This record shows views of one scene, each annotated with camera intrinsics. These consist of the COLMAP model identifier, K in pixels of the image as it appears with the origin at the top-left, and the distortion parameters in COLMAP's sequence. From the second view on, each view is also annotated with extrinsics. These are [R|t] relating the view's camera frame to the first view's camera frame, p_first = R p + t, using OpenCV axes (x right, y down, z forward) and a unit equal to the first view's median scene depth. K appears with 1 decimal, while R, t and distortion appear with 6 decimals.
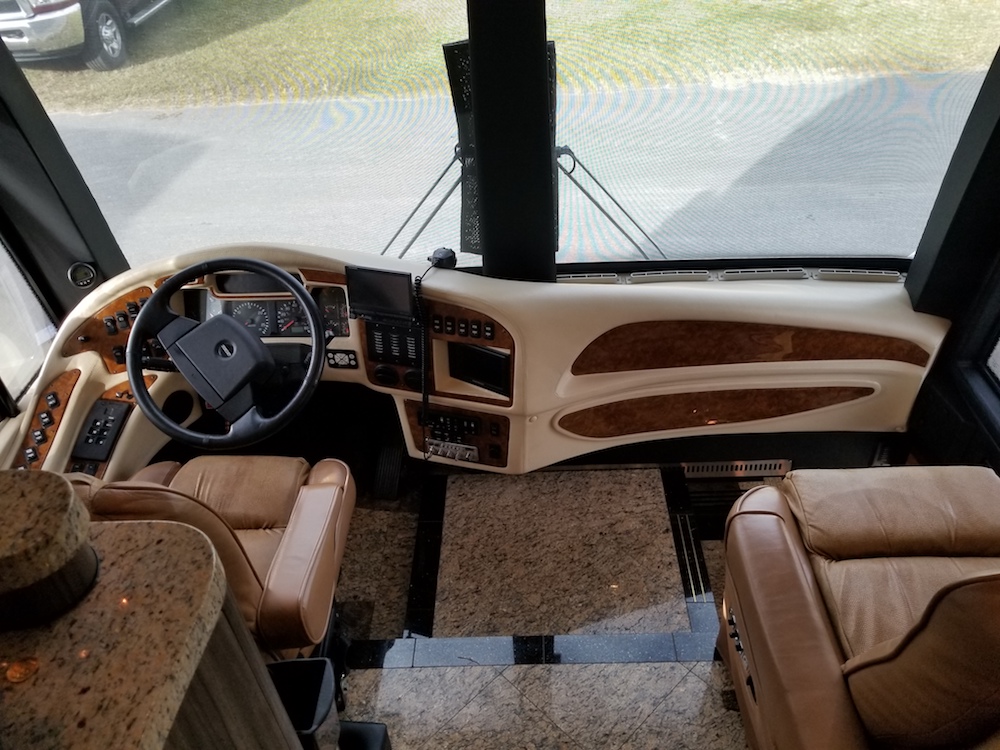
lens RADIAL K [[789.1, 0, 505.1], [0, 789.1, 381.6], [0, 0, 1]] dist [0.081357, -0.146522]
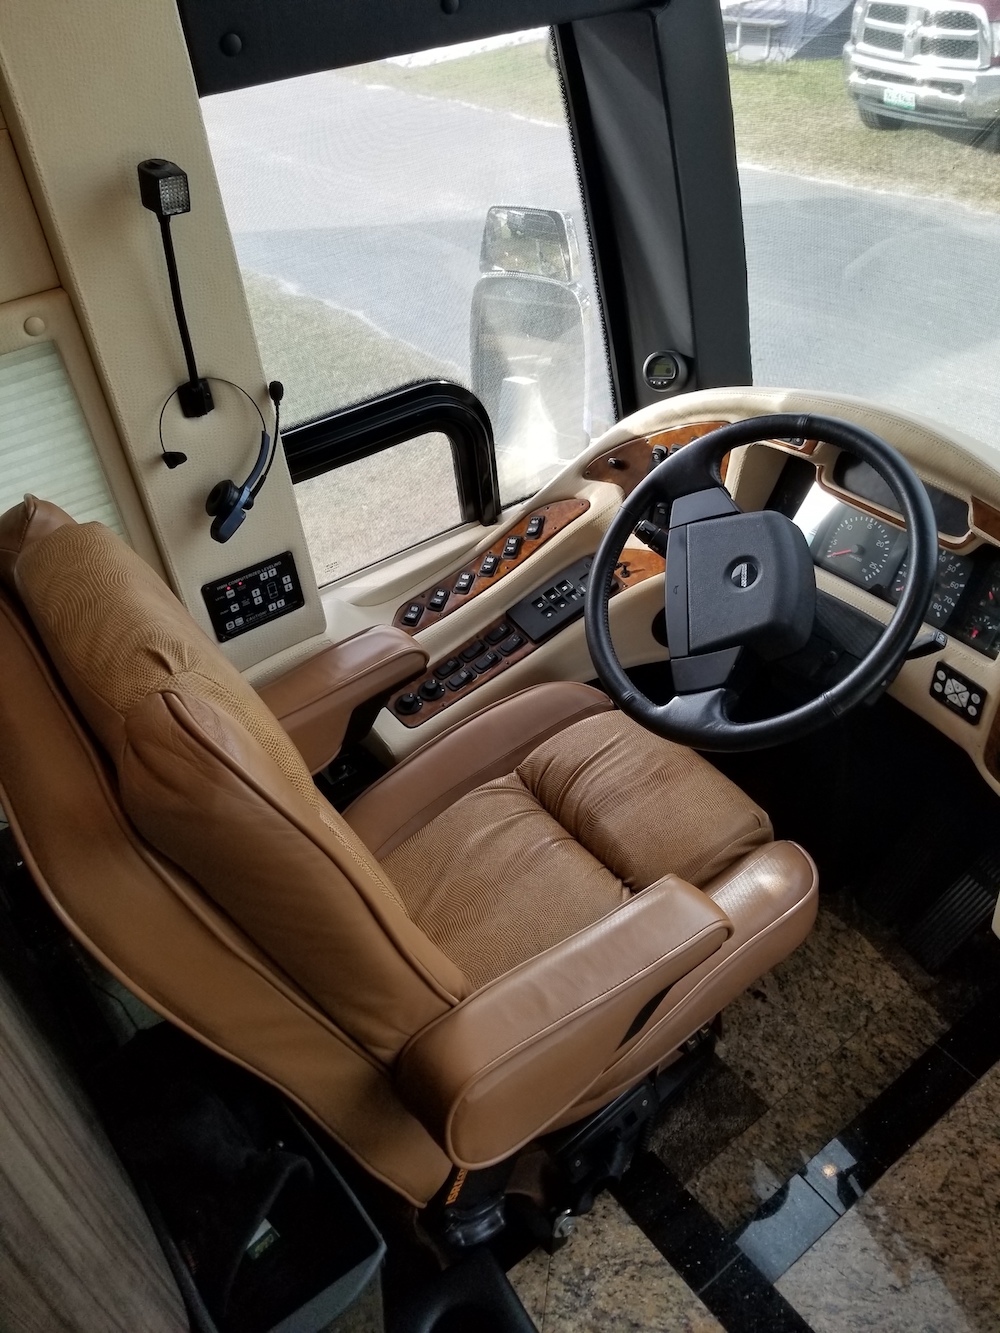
lens RADIAL K [[1051.8, 0, 503.6], [0, 1051.8, 656.4], [0, 0, 1]] dist [0.081357, -0.146522]
pose [[0.614817, 0.491574, -0.616729, 0.019987], [-0.457803, 0.859200, 0.228456, -0.072456], [0.642197, 0.141881, 0.753295, 0.318641]]
